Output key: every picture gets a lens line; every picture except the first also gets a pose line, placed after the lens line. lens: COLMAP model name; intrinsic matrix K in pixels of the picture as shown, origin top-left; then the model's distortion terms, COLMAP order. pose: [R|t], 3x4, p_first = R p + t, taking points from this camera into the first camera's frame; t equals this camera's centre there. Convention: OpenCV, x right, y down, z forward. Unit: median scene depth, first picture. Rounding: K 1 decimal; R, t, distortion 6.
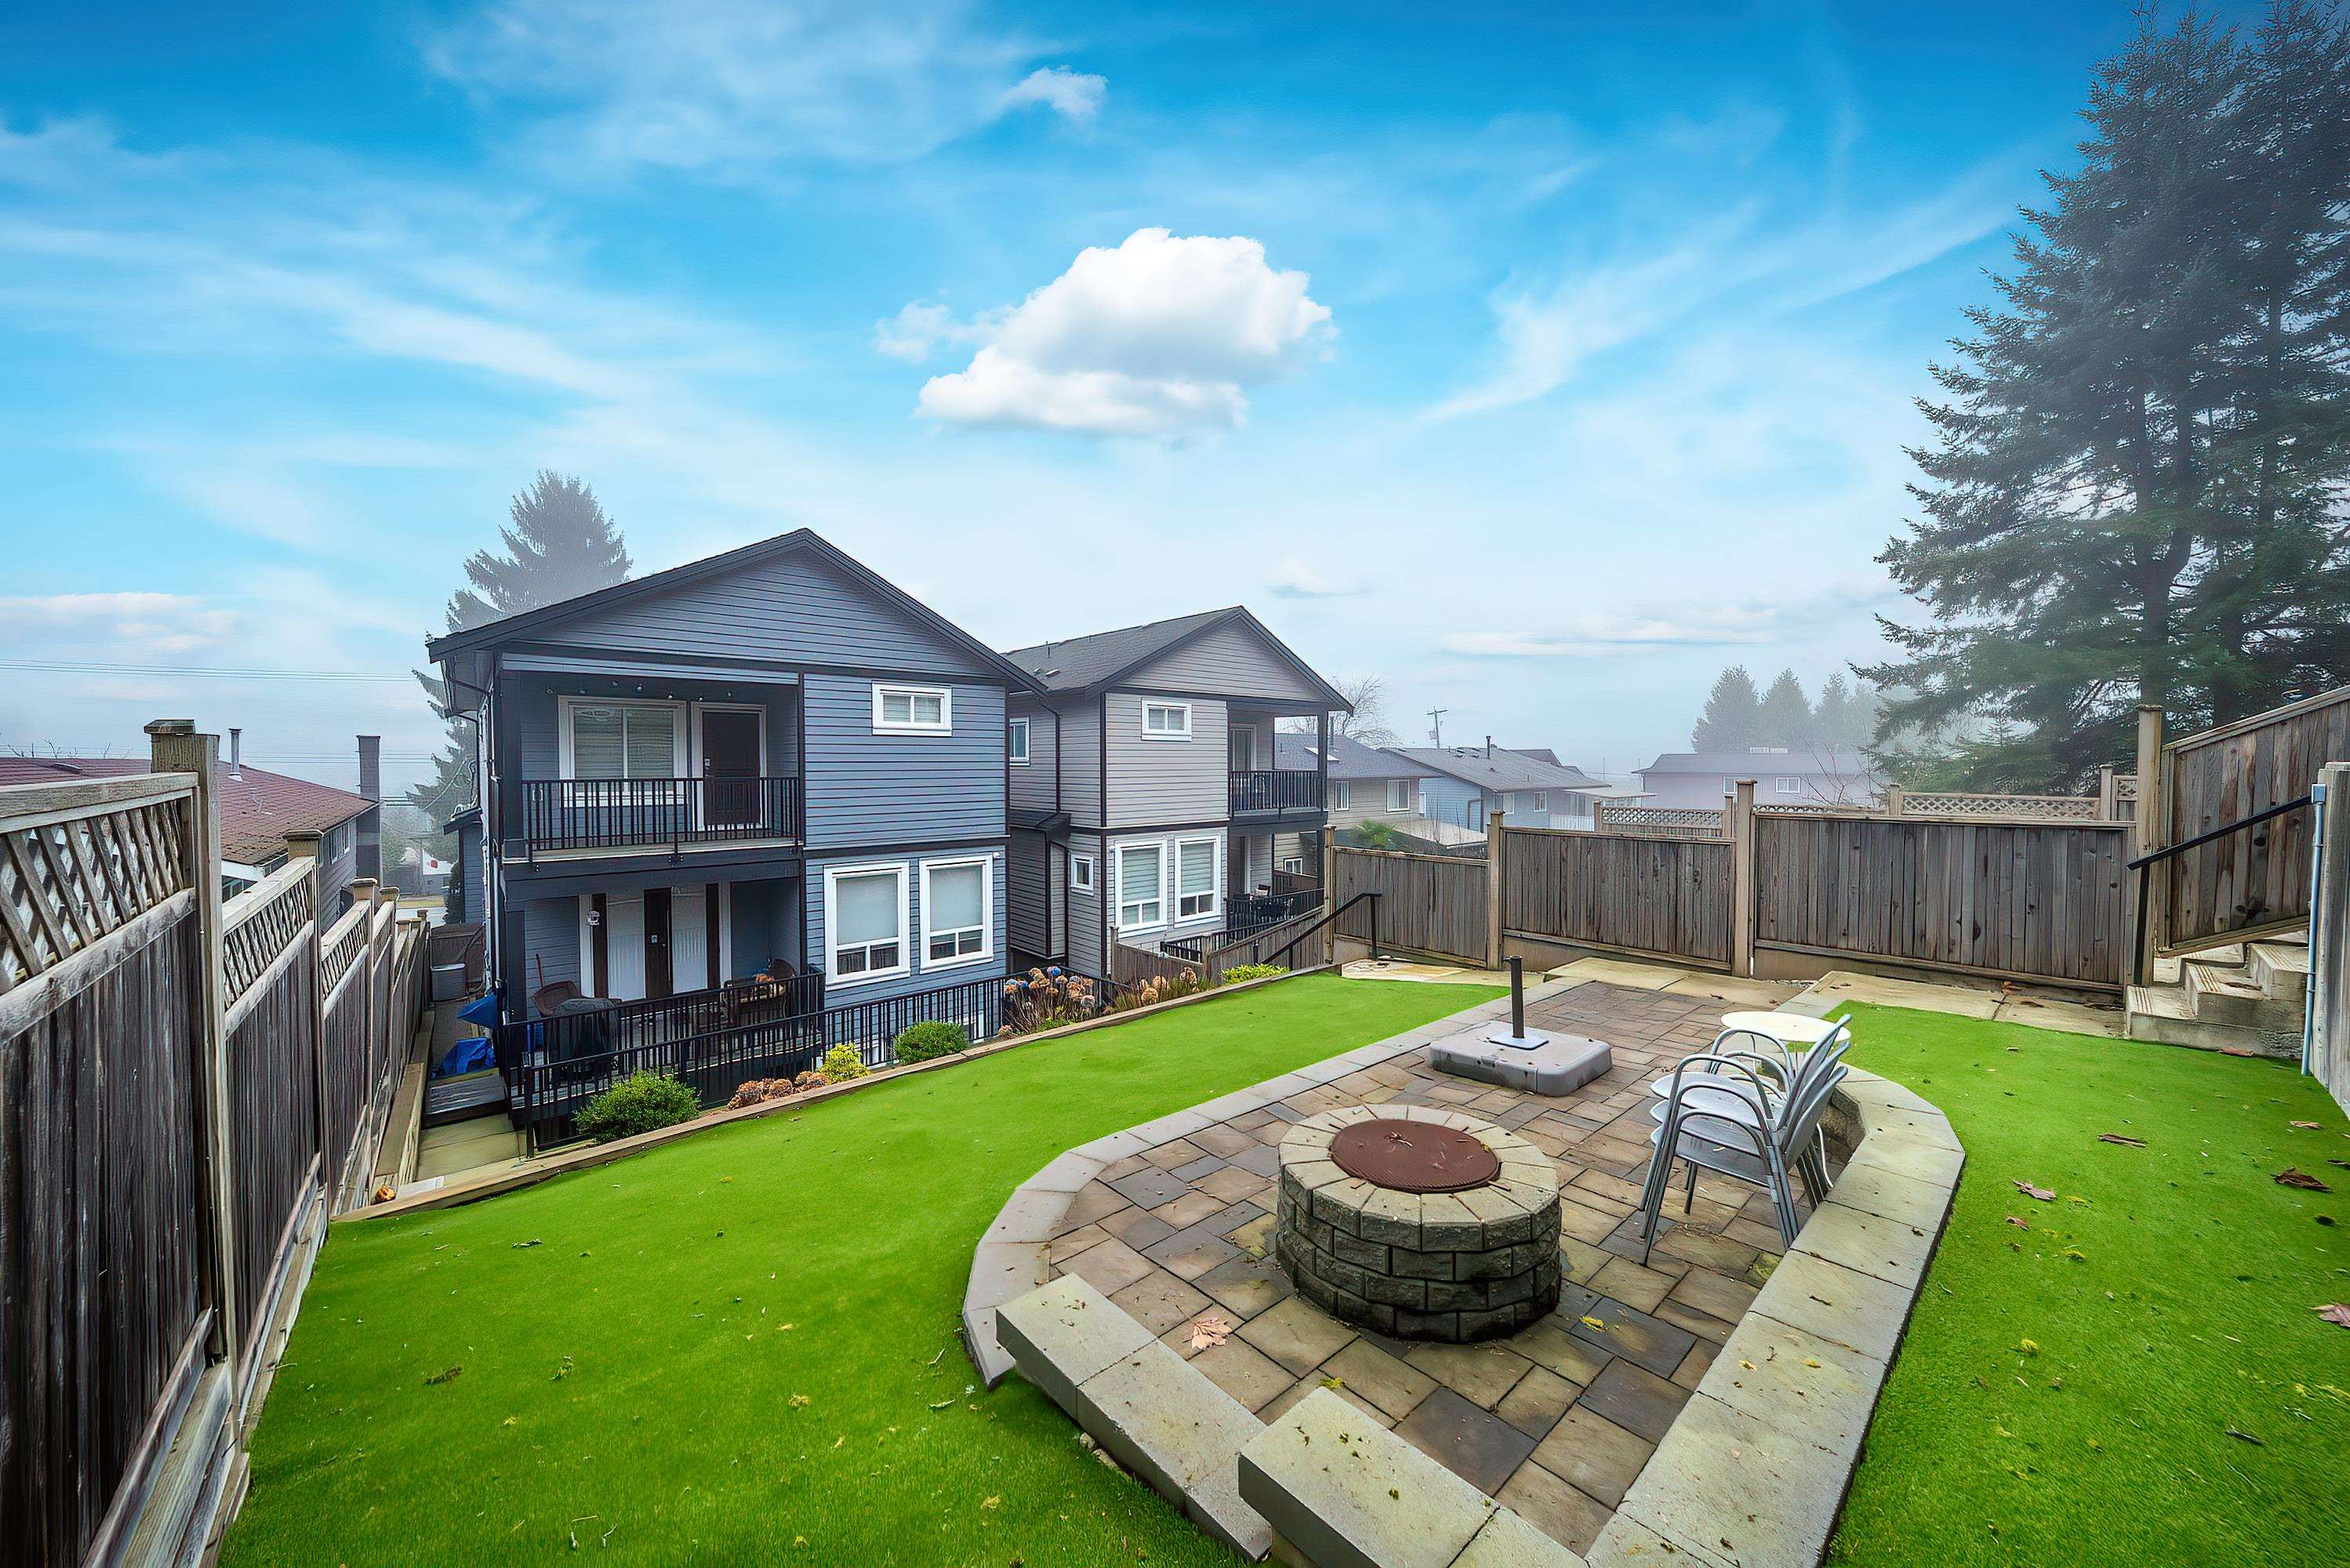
lens RADIAL K [[825.8, 0, 1179.5], [0, 825.8, 779.3], [0, 0, 1]] dist [-0.001762, -0.000245]
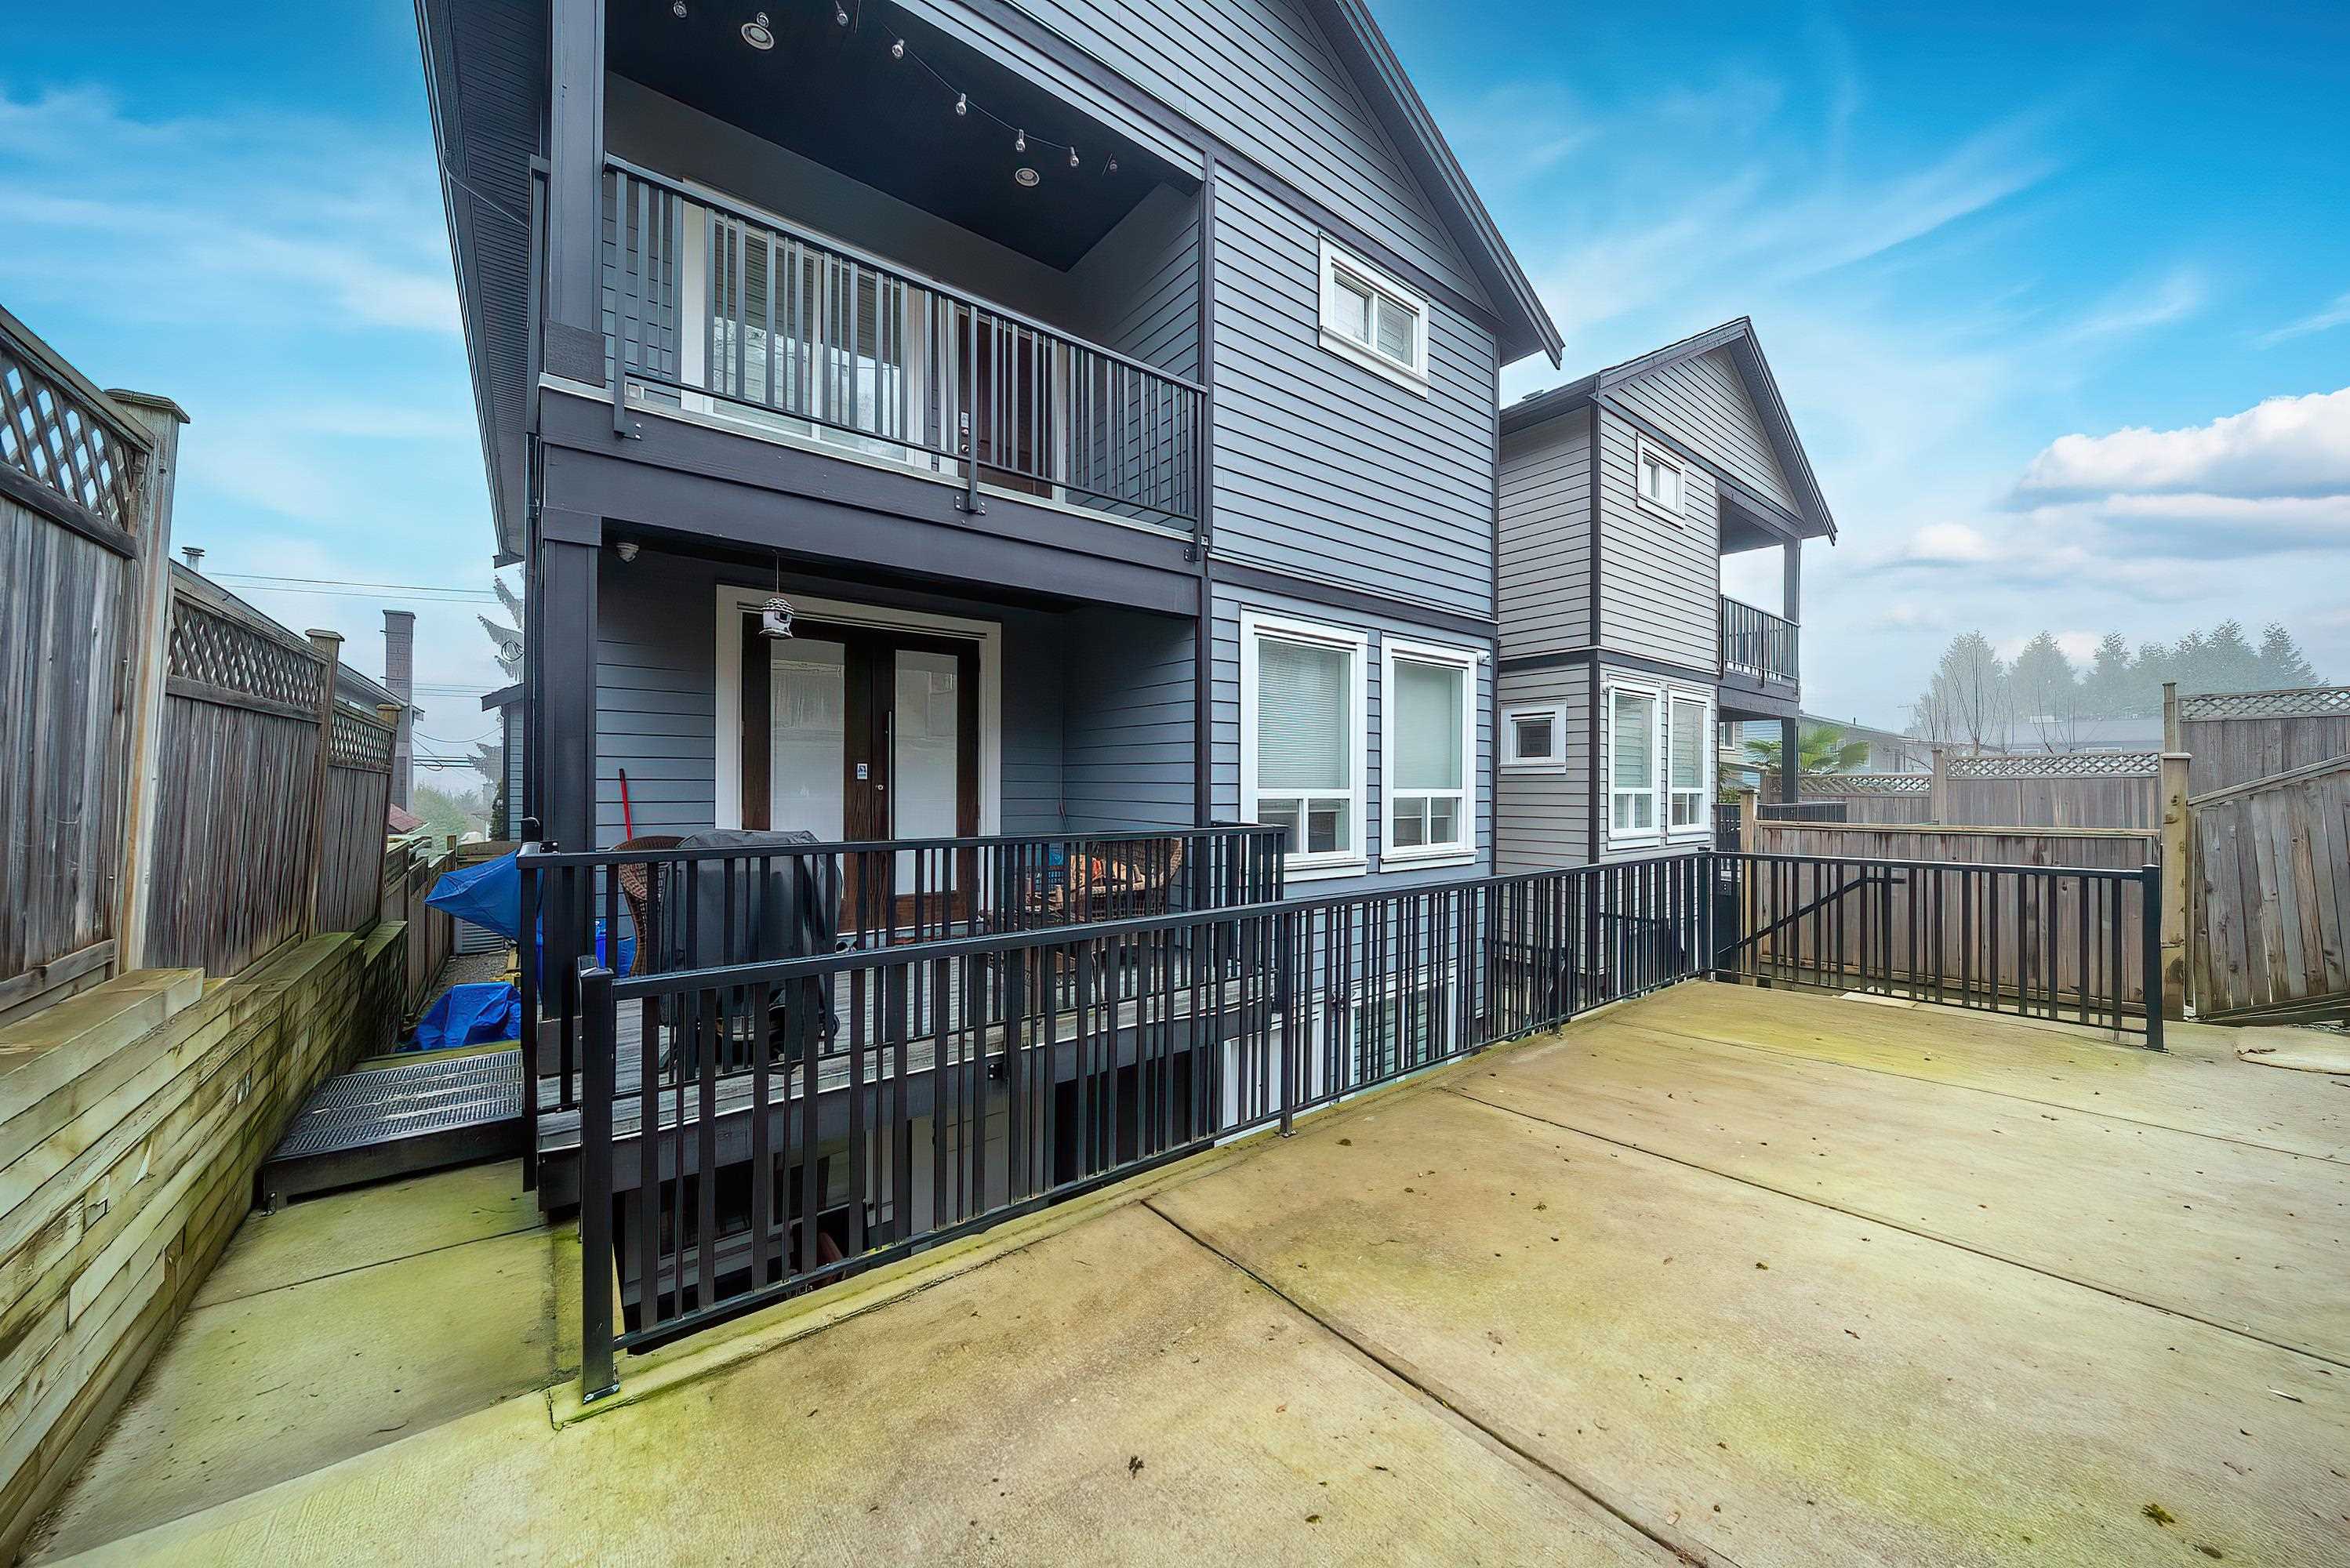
lens RADIAL K [[825.8, 0, 1176.7], [0, 825.8, 779.8], [0, 0, 1]] dist [-0.001762, -0.000245]
pose [[0.998325, 0.006393, -0.057498, -0.413340], [-0.007936, 0.999613, -0.026656, 0.199561], [0.057306, 0.027067, 0.997990, 0.522477]]
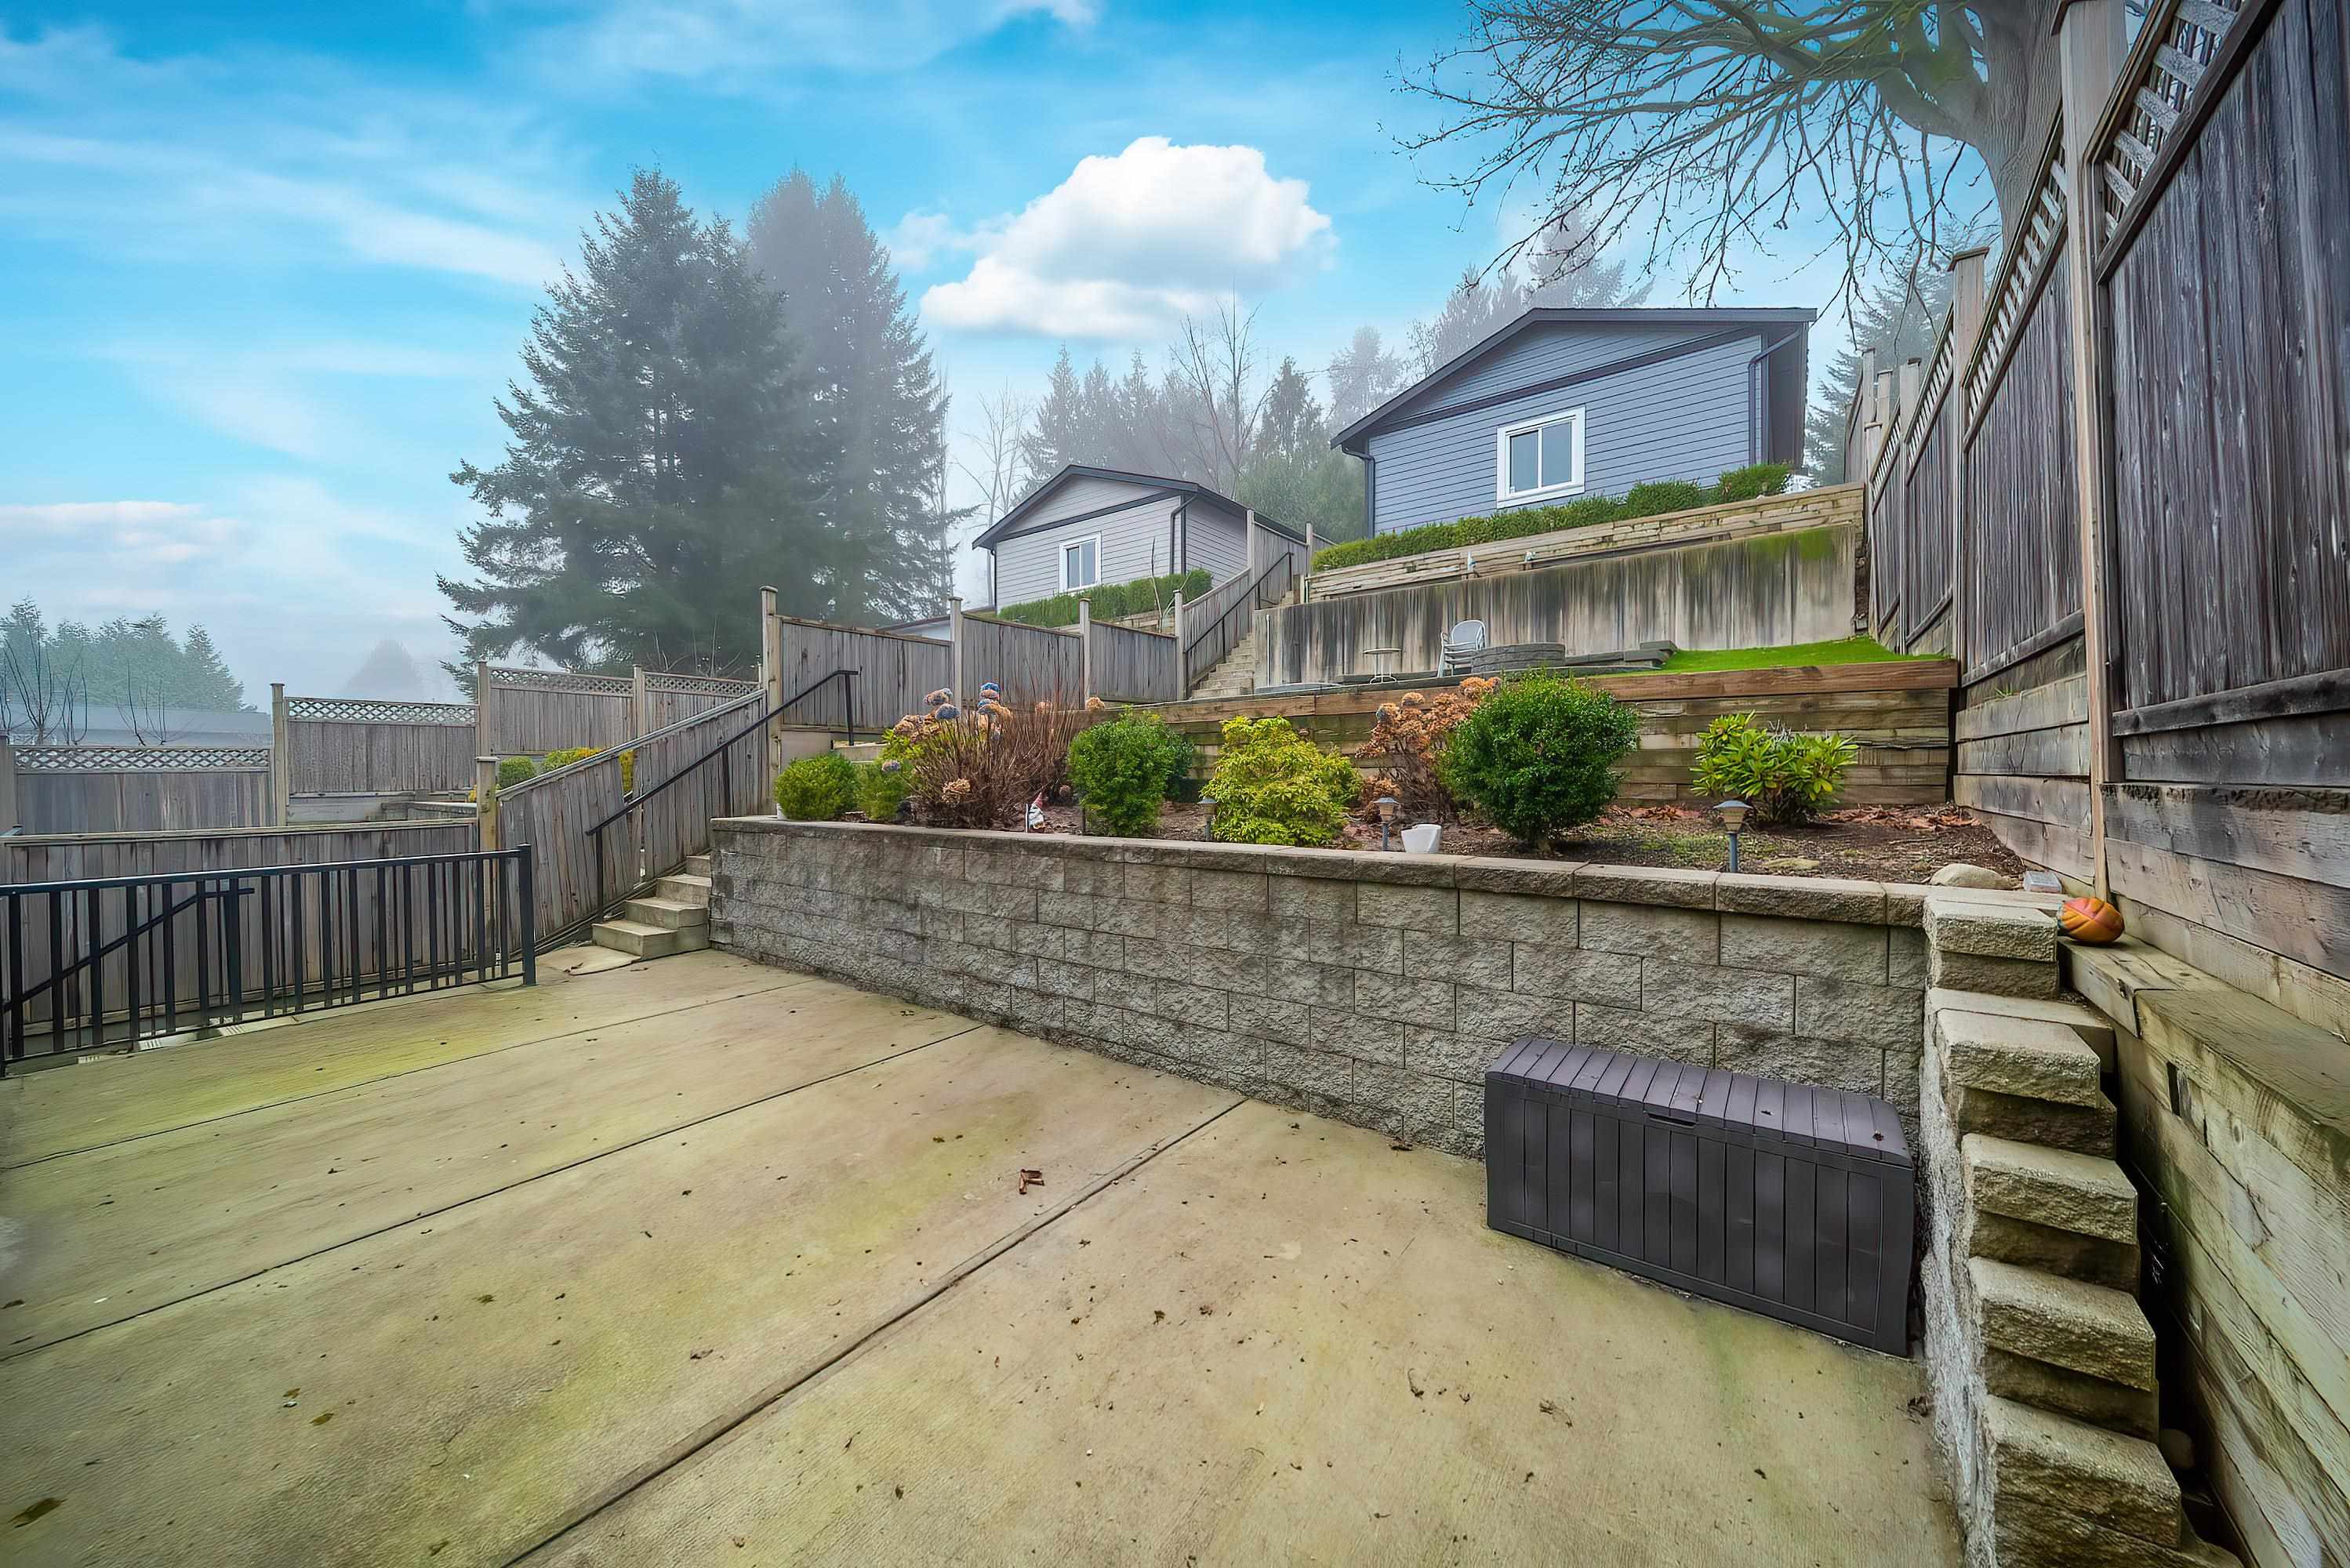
lens RADIAL K [[825.8, 0, 1185.8], [0, 825.8, 777.0], [0, 0, 1]] dist [-0.001762, -0.000245]
pose [[-0.210817, 0.002244, 0.977523, -0.875865], [0.023039, 0.999731, 0.002674, 0.175782], [-0.977254, 0.023085, -0.210812, 0.921853]]
